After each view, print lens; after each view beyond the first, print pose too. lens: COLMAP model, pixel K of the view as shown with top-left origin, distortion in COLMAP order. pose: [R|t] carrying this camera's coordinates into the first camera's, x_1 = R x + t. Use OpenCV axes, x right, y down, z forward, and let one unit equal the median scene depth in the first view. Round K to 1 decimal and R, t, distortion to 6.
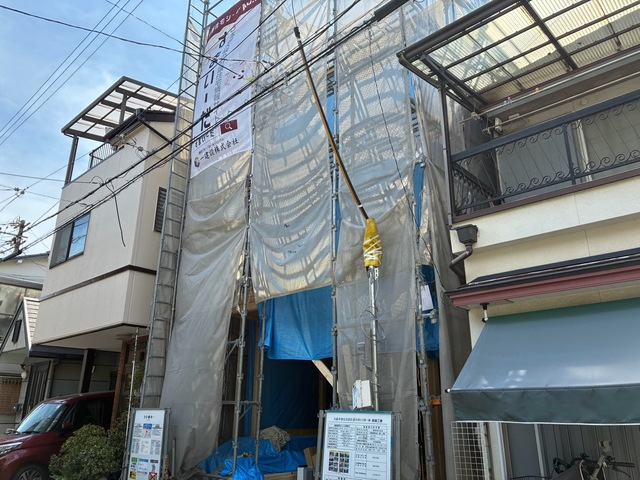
lens RADIAL K [[490.5, 0, 320.0], [0, 490.5, 240.0], [0, 0, 1]] dist [0.002323, -0.002852]
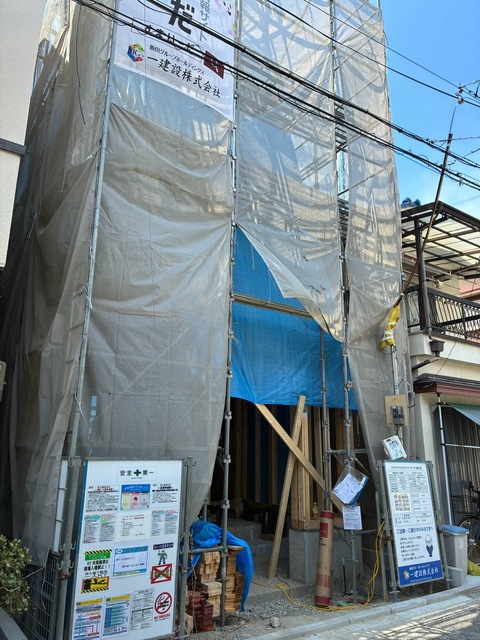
lens RADIAL K [[490.5, 0, 240.0], [0, 490.5, 320.0], [0, 0, 1]] dist [0.002323, -0.002852]
pose [[0.232640, 0.248386, 0.940310, -0.993246], [-0.335416, 0.928010, -0.162152, 0.280475], [-0.912893, -0.277672, 0.299205, 0.865634]]
